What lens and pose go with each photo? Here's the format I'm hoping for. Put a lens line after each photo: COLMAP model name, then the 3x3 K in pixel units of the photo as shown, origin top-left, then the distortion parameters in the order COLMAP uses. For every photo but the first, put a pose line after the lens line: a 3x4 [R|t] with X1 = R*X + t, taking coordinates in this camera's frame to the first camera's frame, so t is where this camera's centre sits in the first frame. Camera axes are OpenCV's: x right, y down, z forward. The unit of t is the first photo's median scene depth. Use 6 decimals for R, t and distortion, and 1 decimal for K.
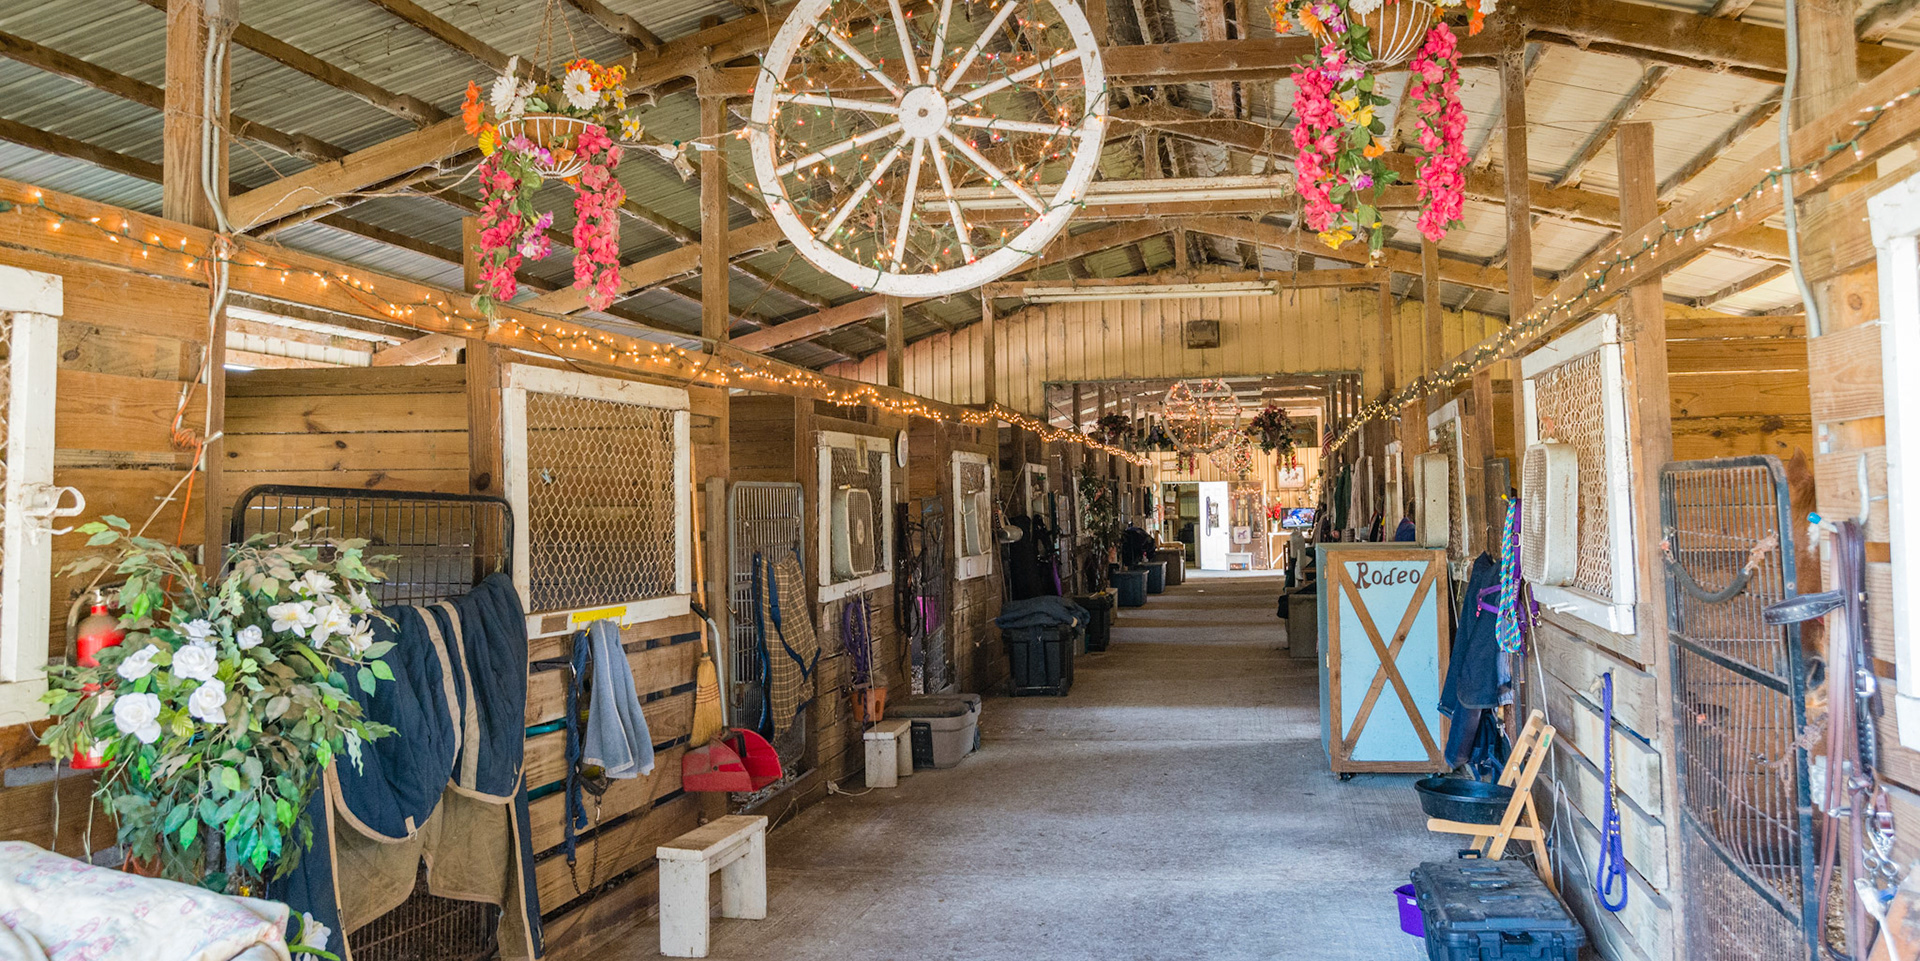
lens RADIAL K [[2015.5, 0, 960.0], [0, 2015.5, 480.5], [0, 0, 1]] dist [0.094634, -0.000567]
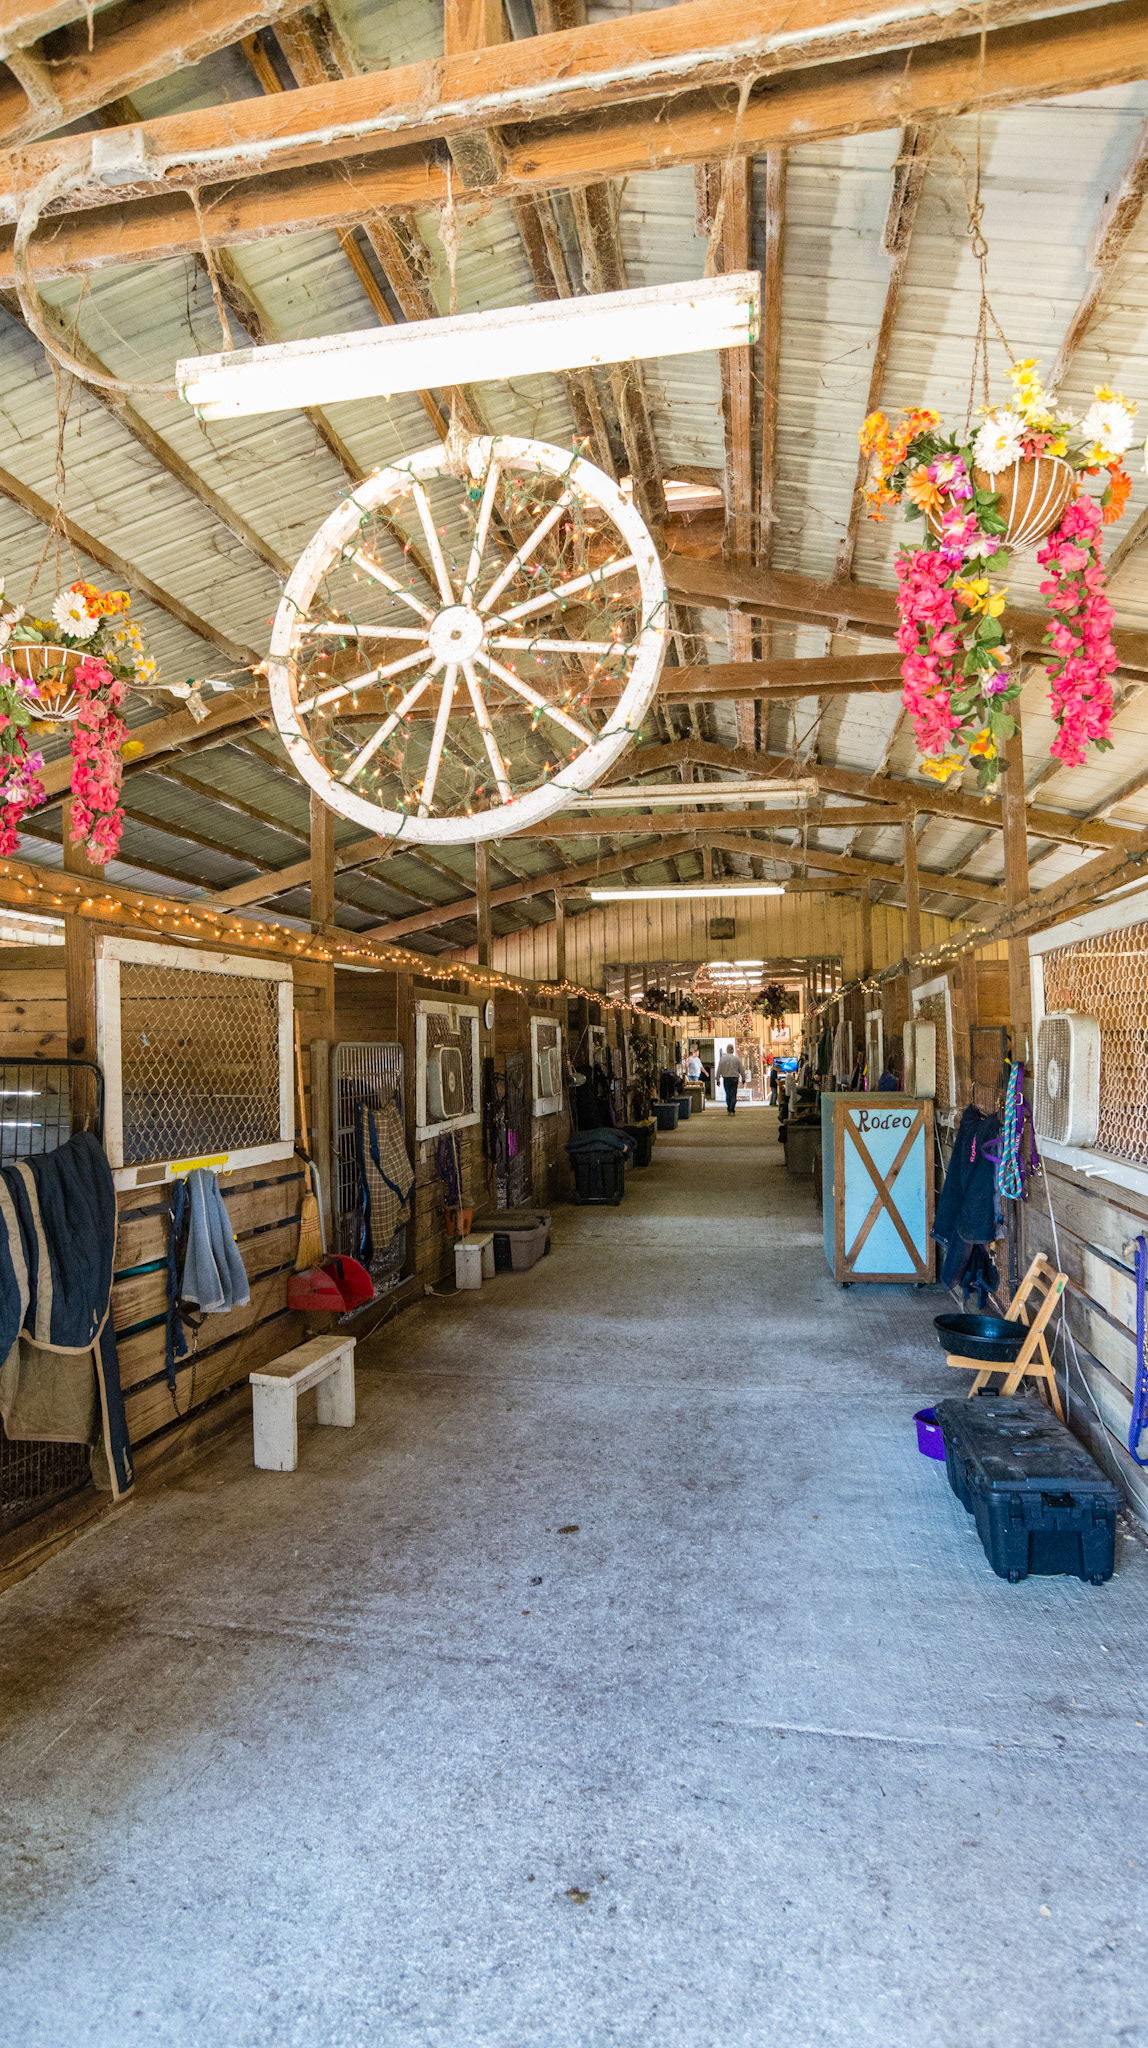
lens RADIAL K [[822.1, 0, 574.0], [0, 822.1, 1024.0], [0, 0, 1]] dist [-0.000386, -0.000026]
pose [[0.999990, 0.003219, -0.003099, 0.028497], [-0.003213, 0.999993, 0.001860, -0.011942], [0.003105, -0.001850, 0.999993, 0.533304]]
